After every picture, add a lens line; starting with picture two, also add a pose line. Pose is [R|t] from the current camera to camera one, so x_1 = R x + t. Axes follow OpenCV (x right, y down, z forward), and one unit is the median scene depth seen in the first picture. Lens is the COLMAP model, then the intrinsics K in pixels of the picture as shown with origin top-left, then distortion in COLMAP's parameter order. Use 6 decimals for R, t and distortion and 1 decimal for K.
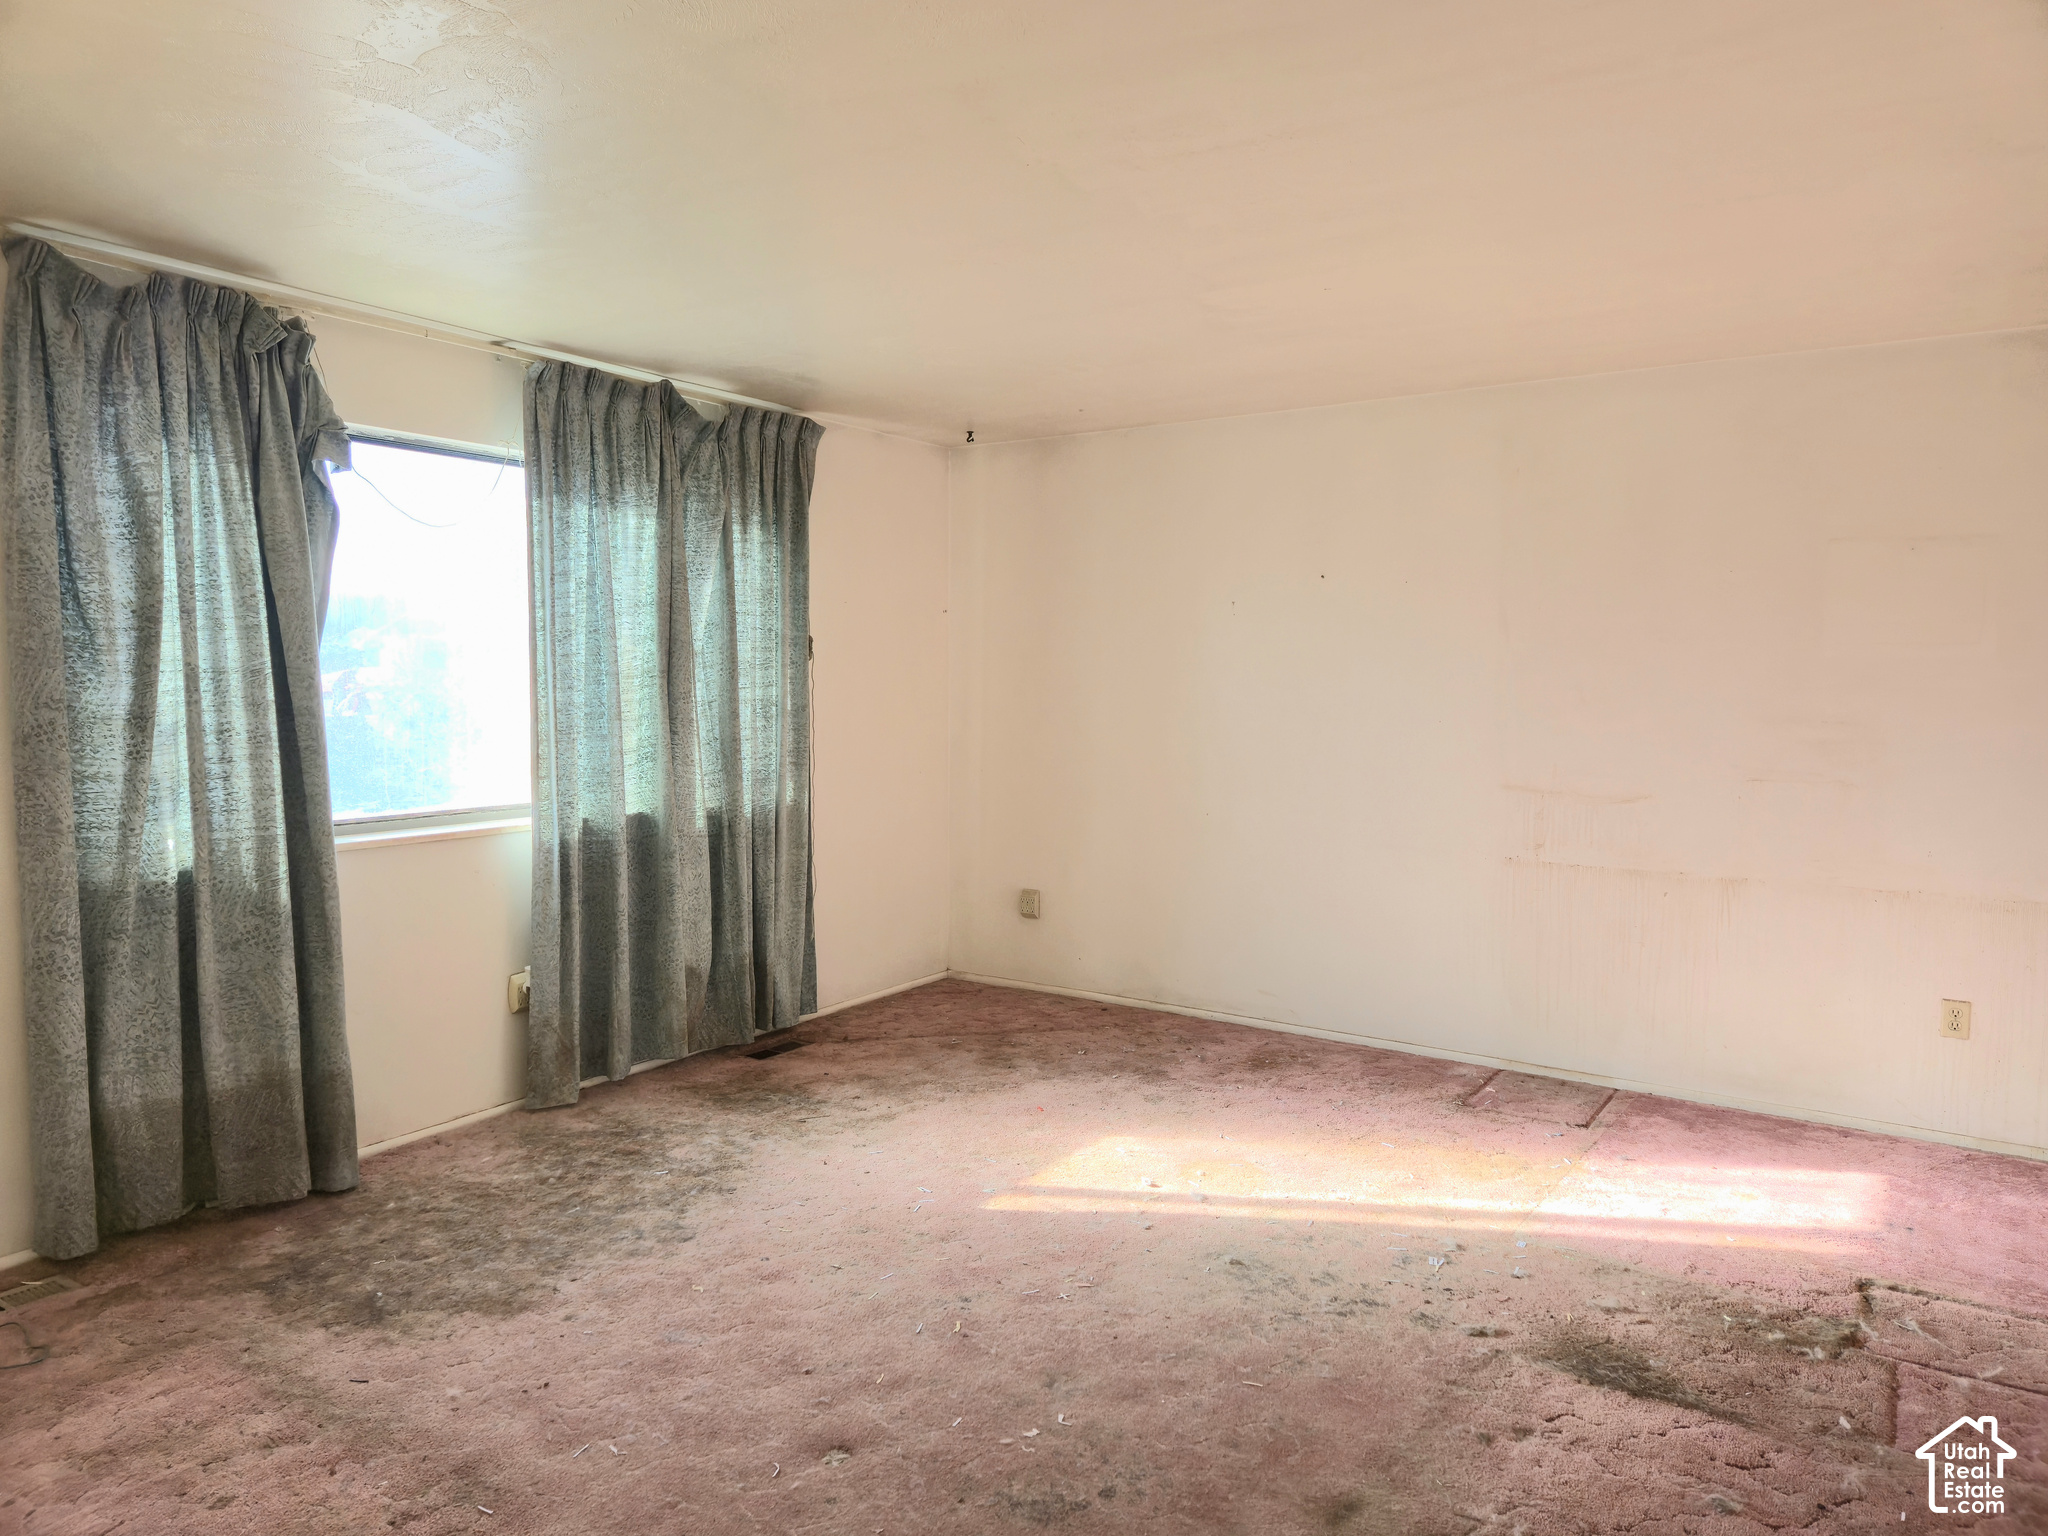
lens RADIAL K [[1409.9, 0, 1024.0], [0, 1409.9, 768.0], [0, 0, 1]] dist [0.050369, -0.000994]
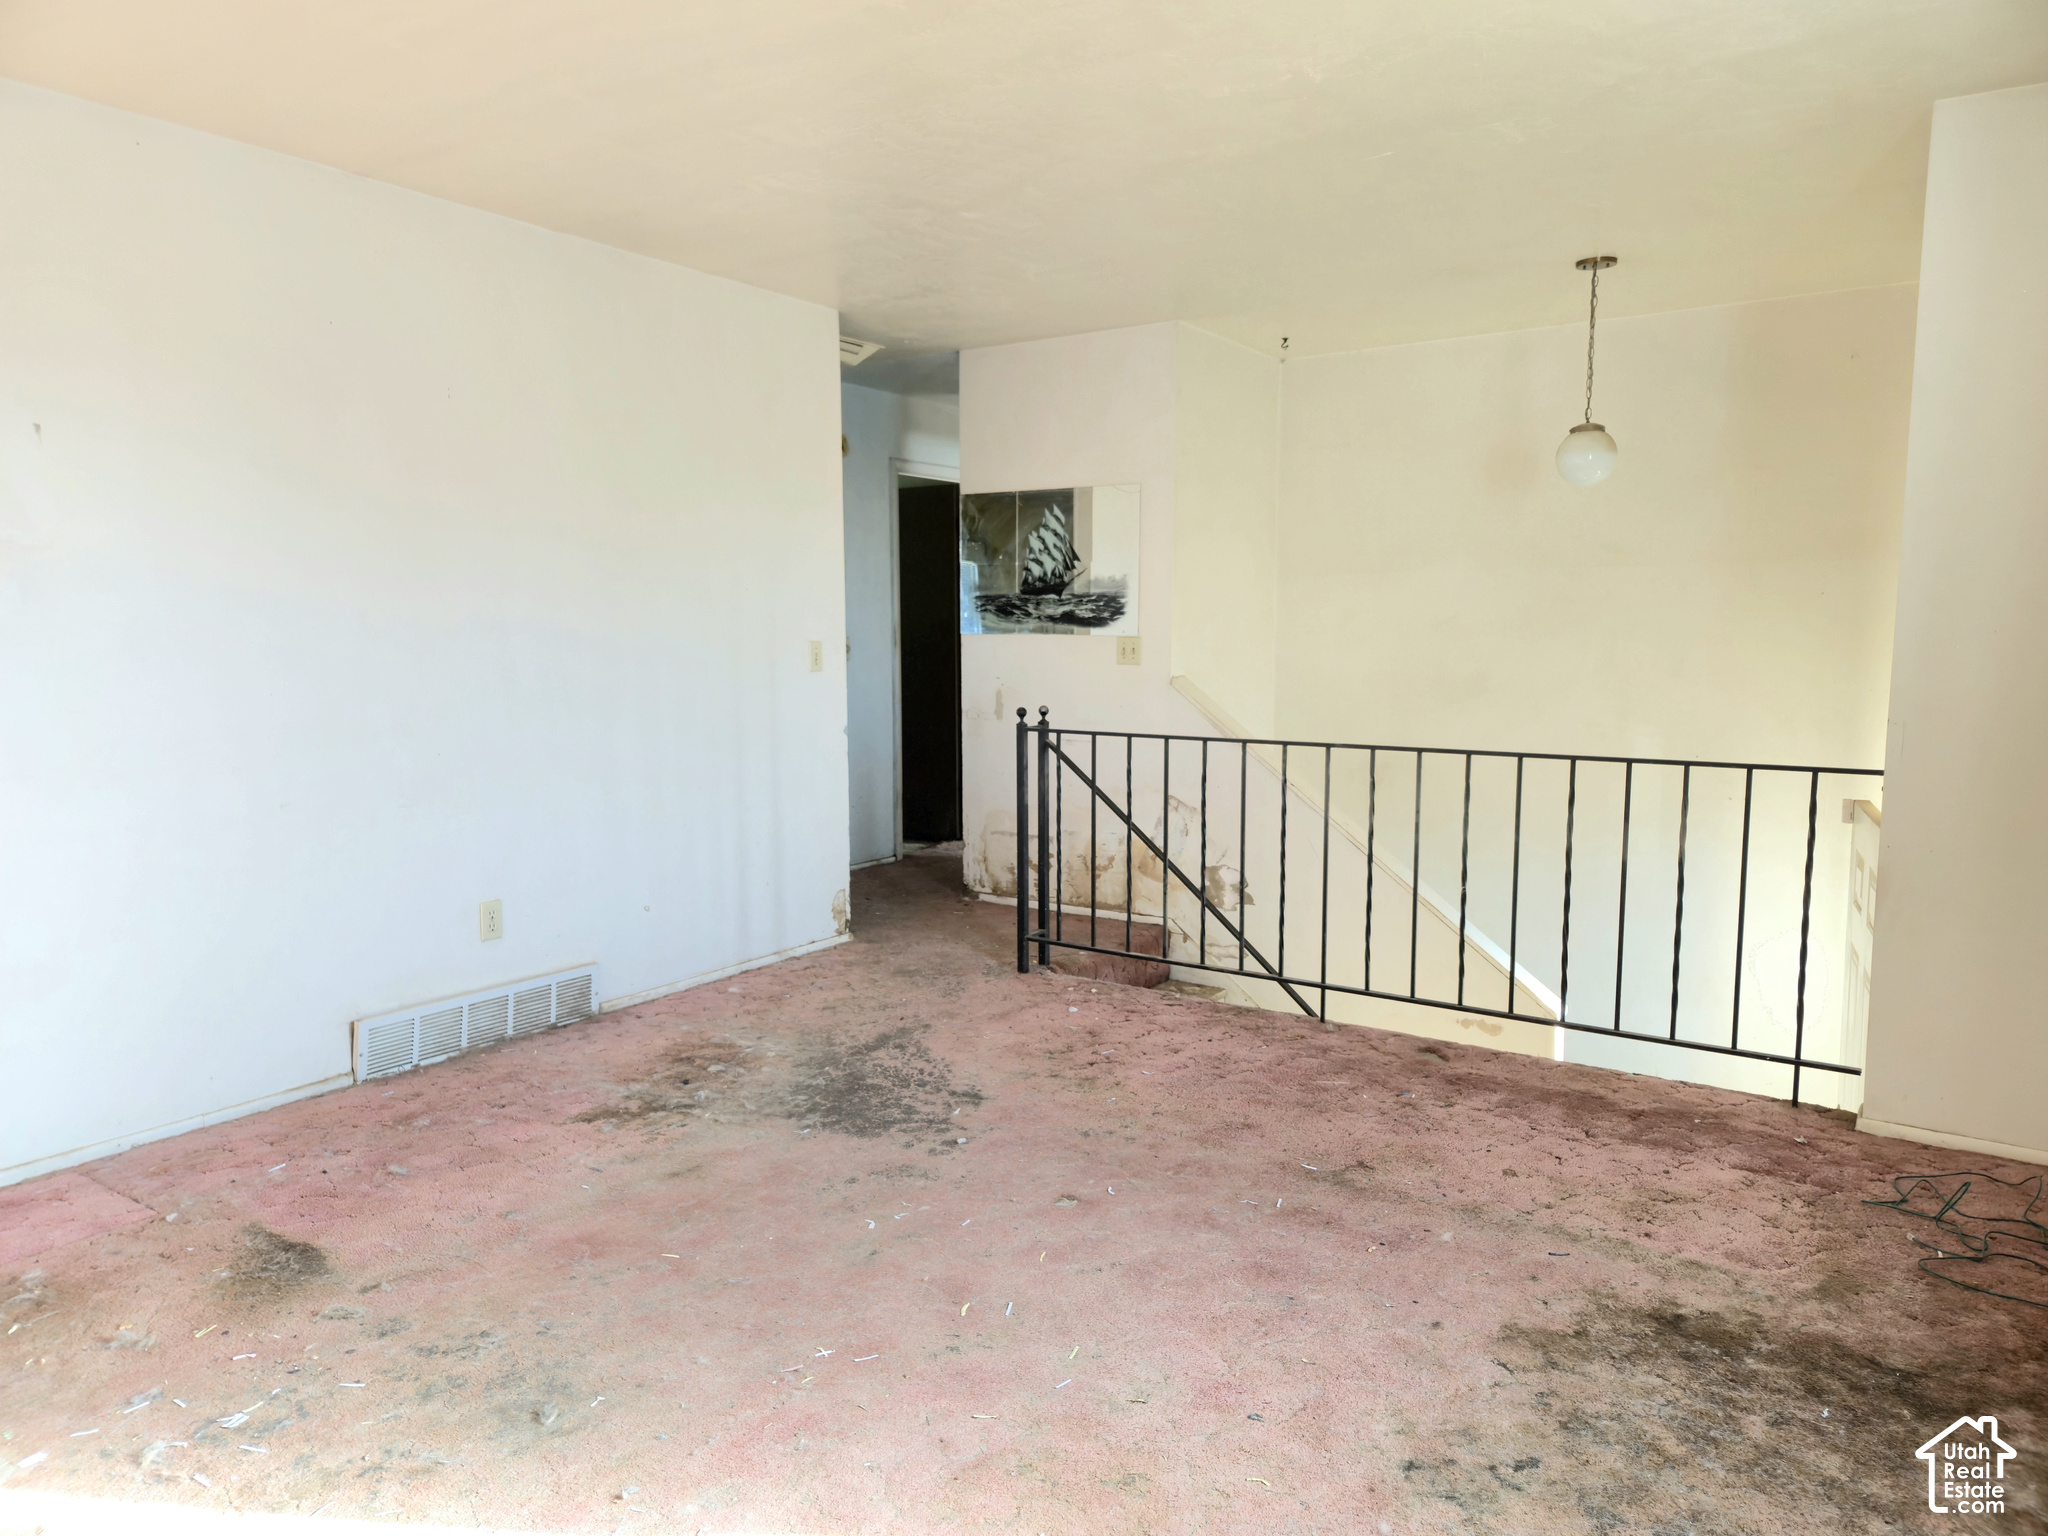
lens RADIAL K [[1409.9, 0, 1024.0], [0, 1409.9, 768.0], [0, 0, 1]] dist [0.050369, -0.000994]
pose [[-0.999901, -0.002762, 0.013821, -0.095248], [-0.000356, 0.985244, 0.171157, -0.072866], [-0.014090, 0.171135, -0.985147, 1.805747]]
